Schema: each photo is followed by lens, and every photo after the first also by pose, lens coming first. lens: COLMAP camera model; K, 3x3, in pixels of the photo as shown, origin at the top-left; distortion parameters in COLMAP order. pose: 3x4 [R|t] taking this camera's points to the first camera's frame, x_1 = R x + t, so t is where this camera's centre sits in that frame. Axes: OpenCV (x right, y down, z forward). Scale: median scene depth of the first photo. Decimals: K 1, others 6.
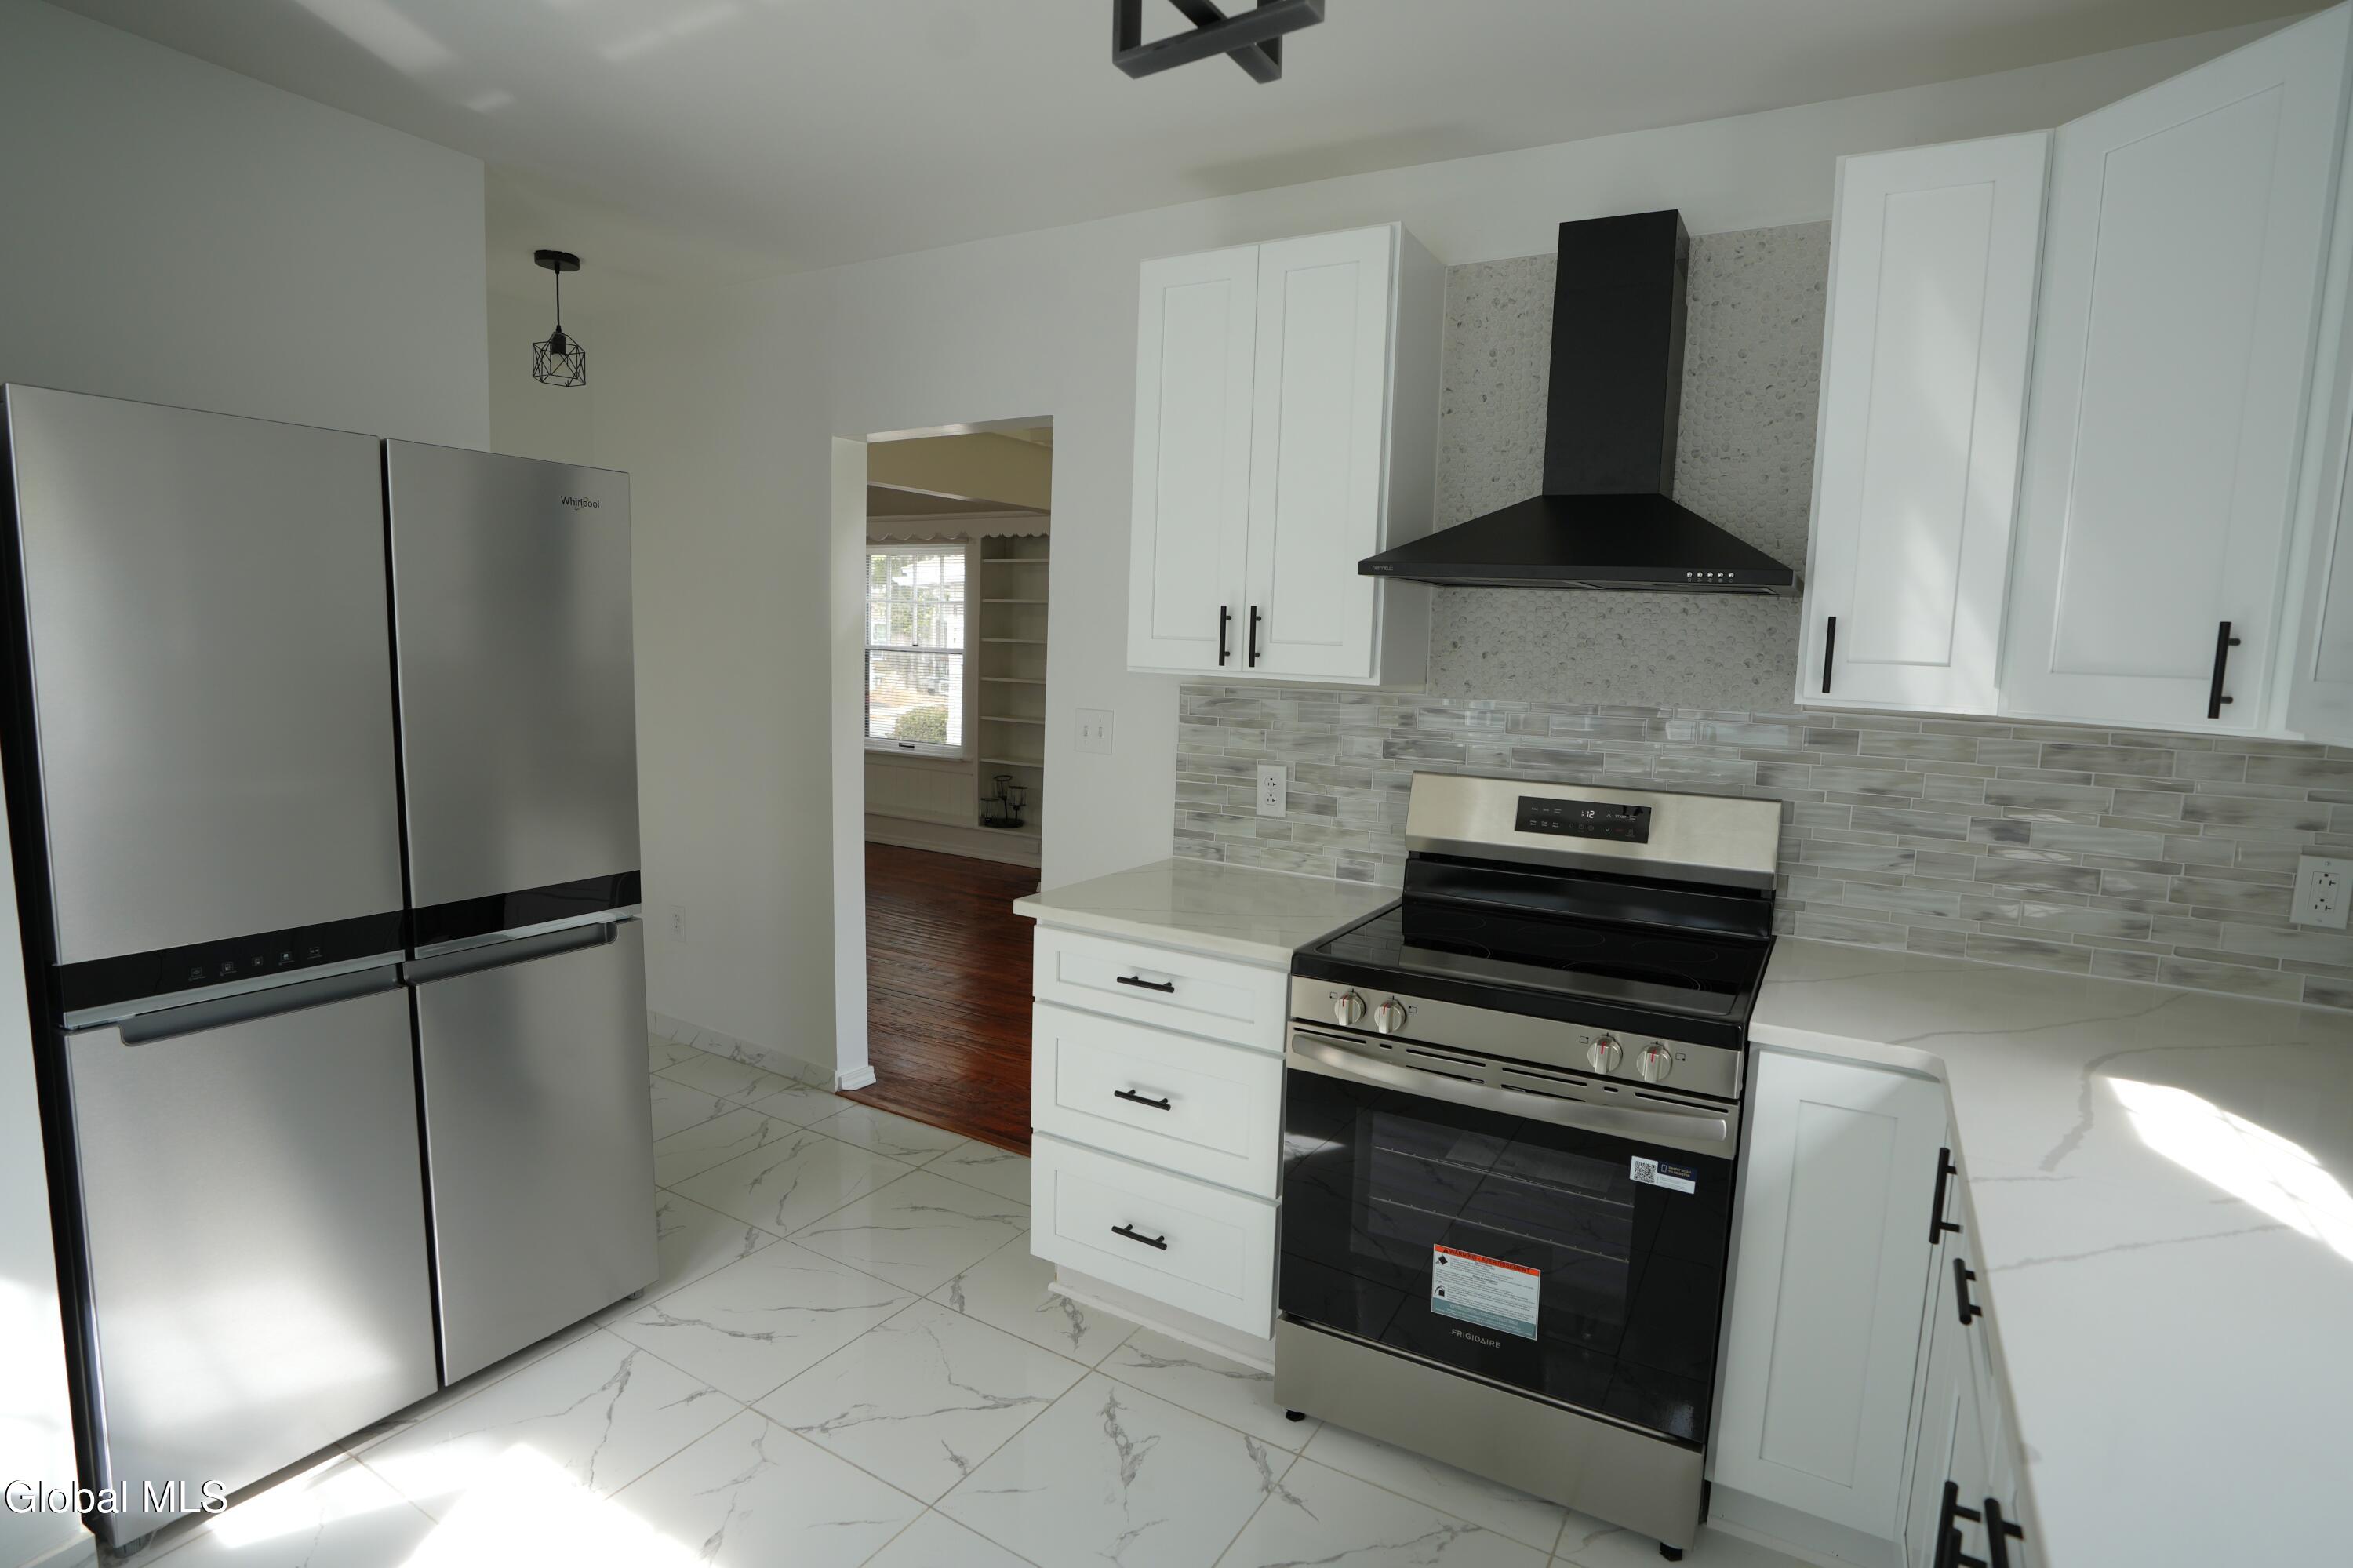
lens RADIAL K [[1175.0, 0, 1185.5], [0, 1175.0, 778.6], [0, 0, 1]] dist [-0.037200, 0.000363]
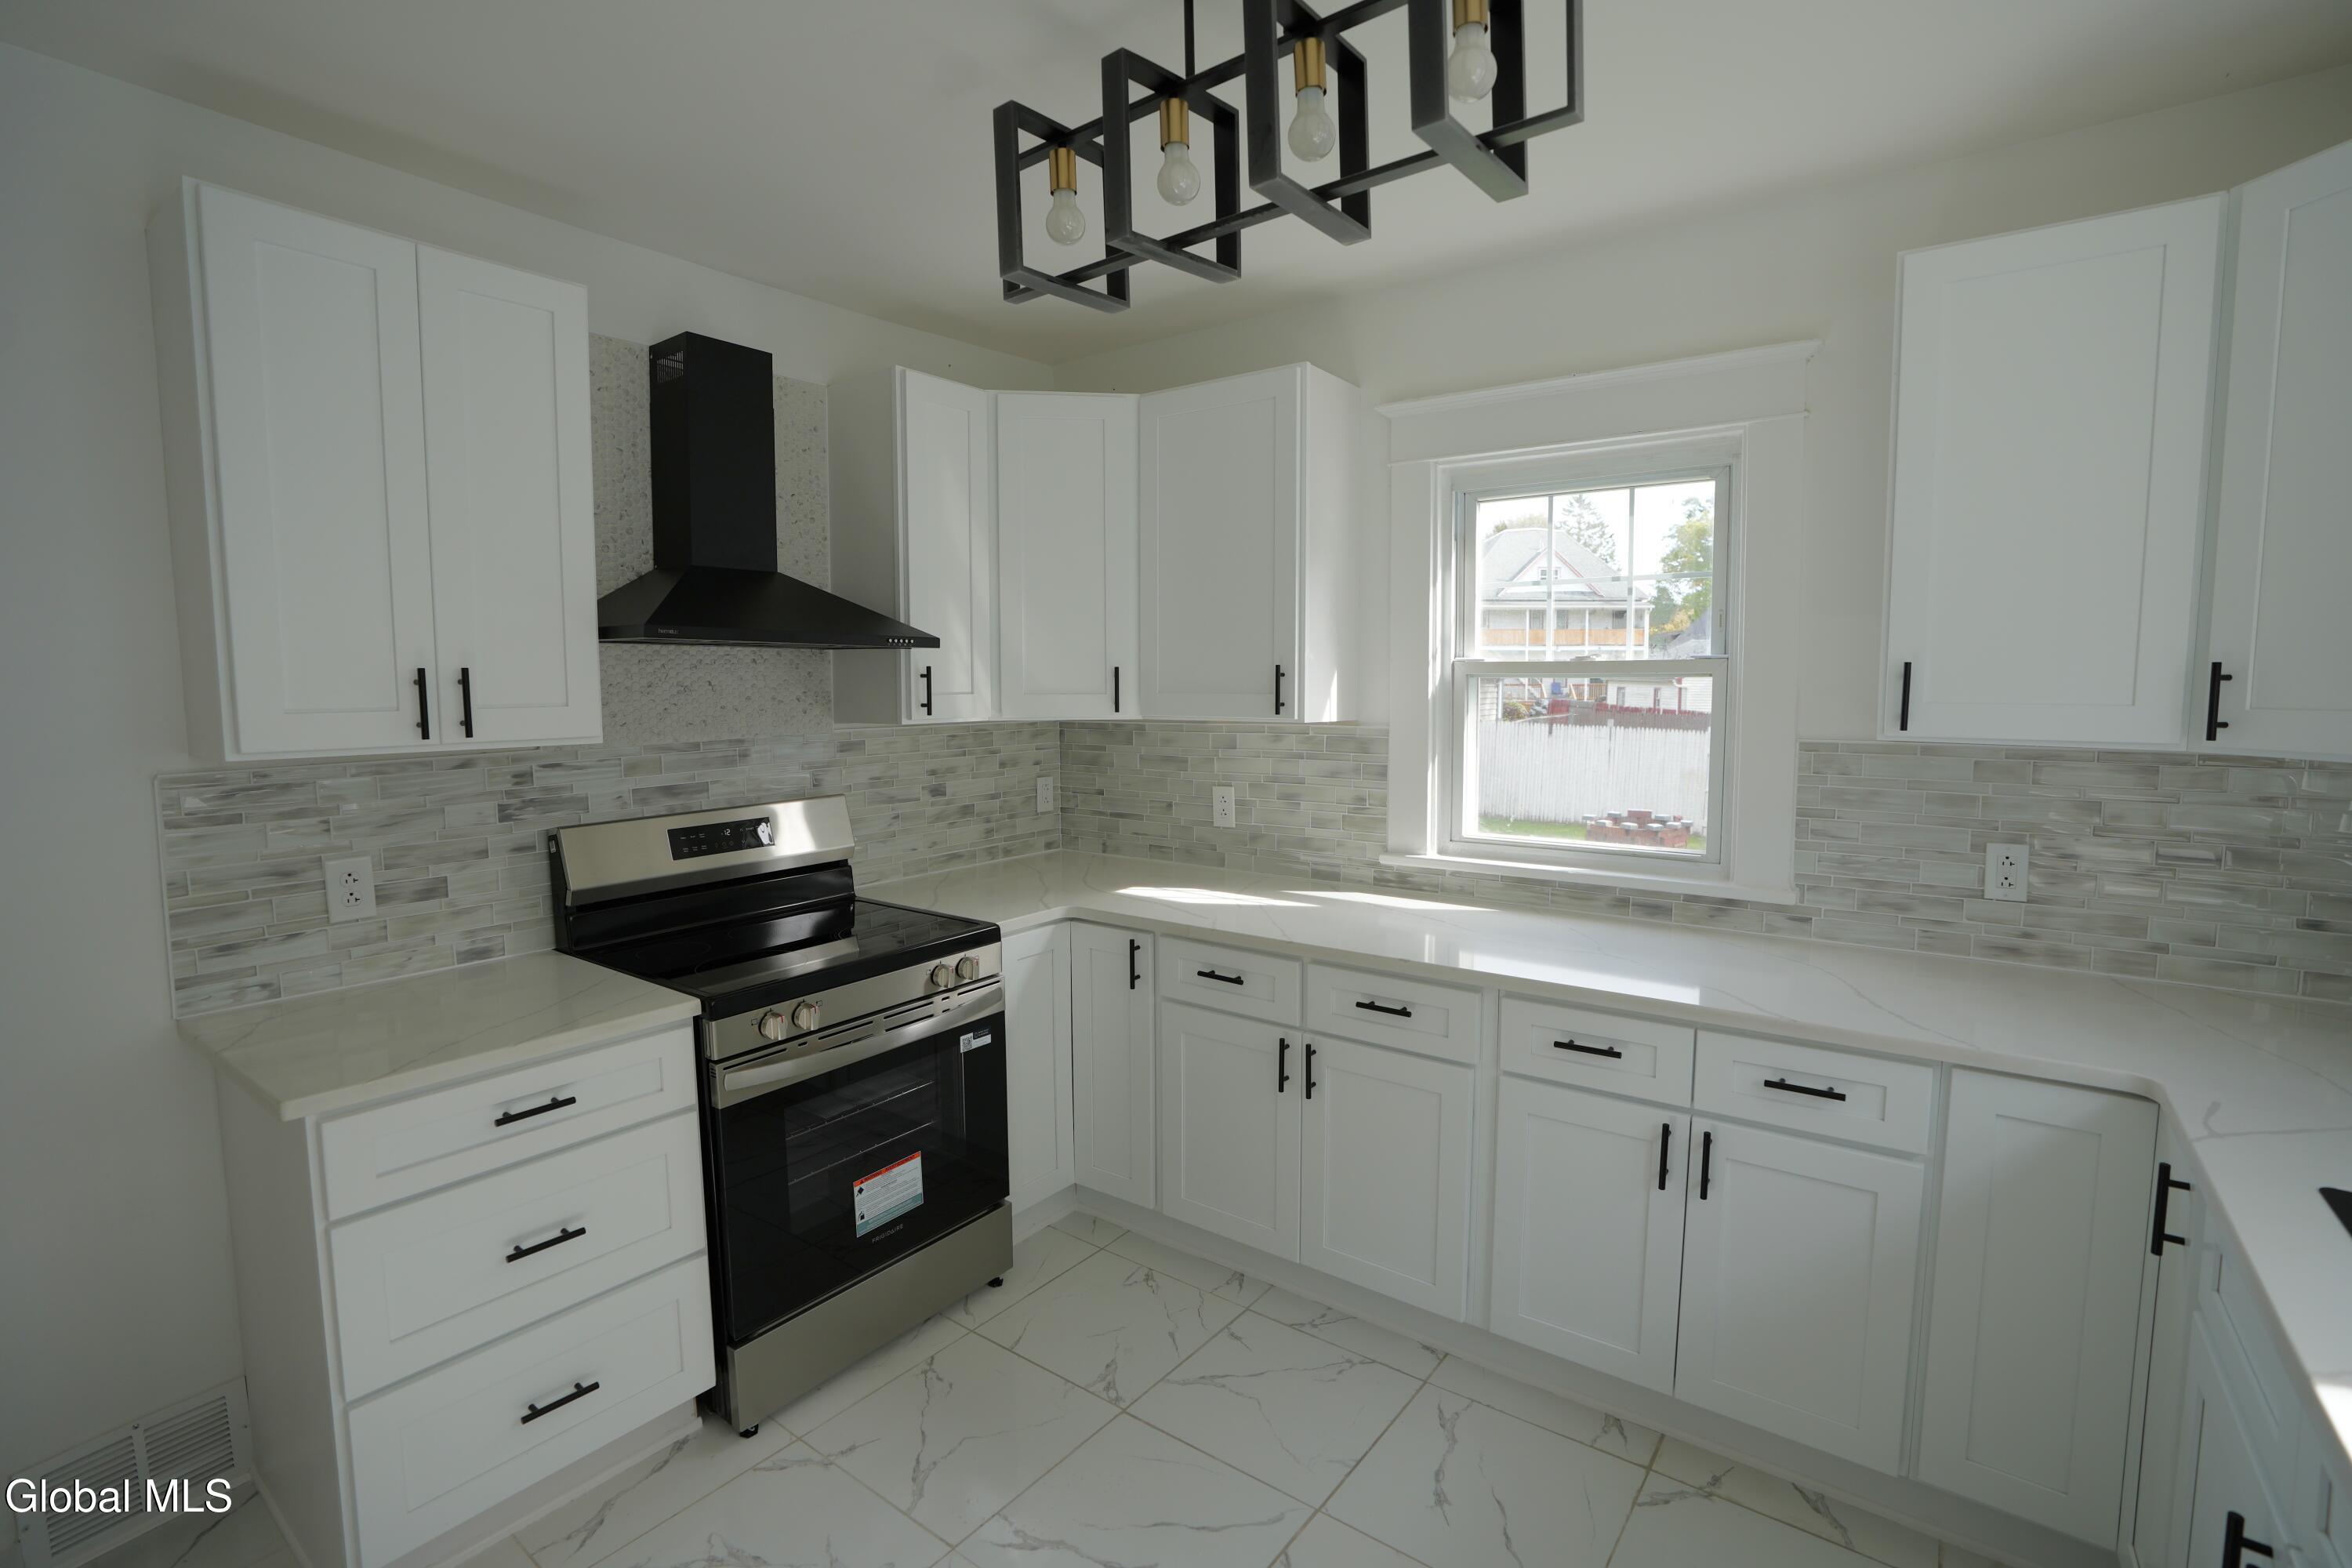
lens RADIAL K [[1122.2, 0, 1186.3], [0, 1122.2, 782.7], [0, 0, 1]] dist [-0.001515, 0.000563]
pose [[0.128097, -0.132412, 0.982883, -0.726194], [0.125871, 0.985204, 0.116320, -0.095251], [-0.983742, 0.108816, 0.142869, 0.372215]]
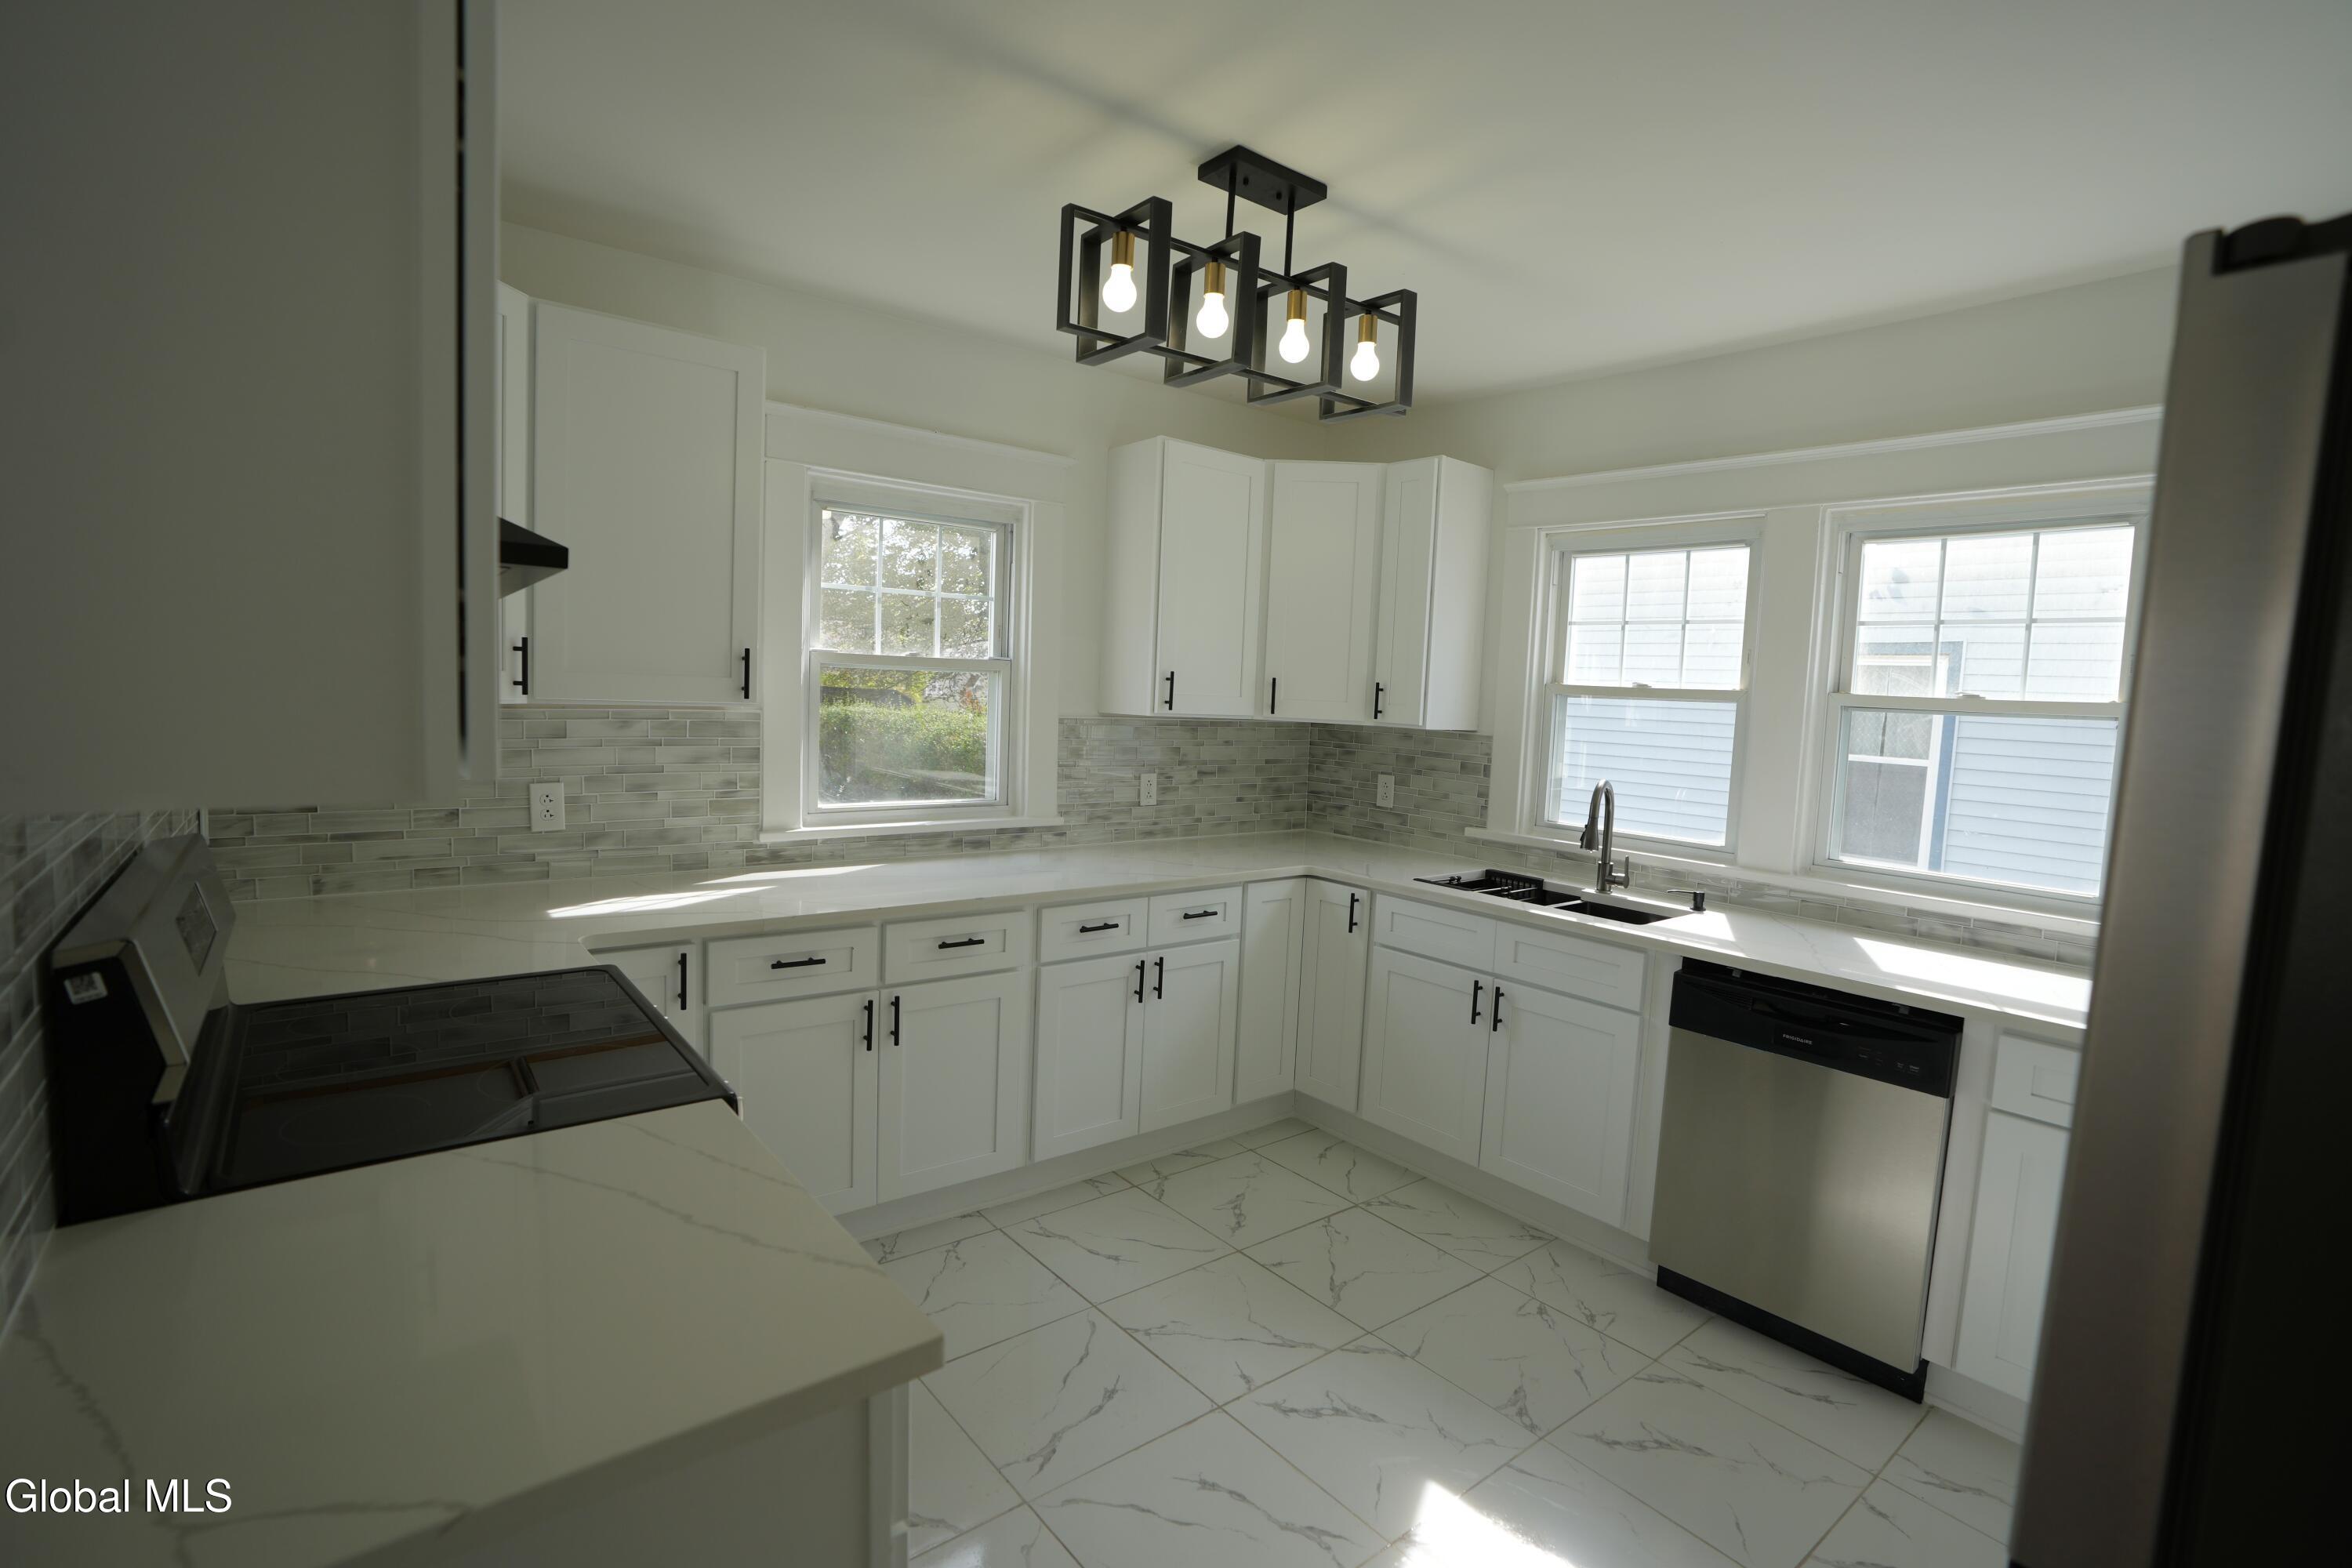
lens RADIAL K [[1122.2, 0, 1186.3], [0, 1122.2, 782.7], [0, 0, 1]] dist [-0.001515, 0.000563]
pose [[-0.921522, -0.113710, 0.371305, -0.366125], [-0.034037, 0.976139, 0.214463, -0.205655], [-0.386832, 0.184995, -0.903404, 1.415925]]
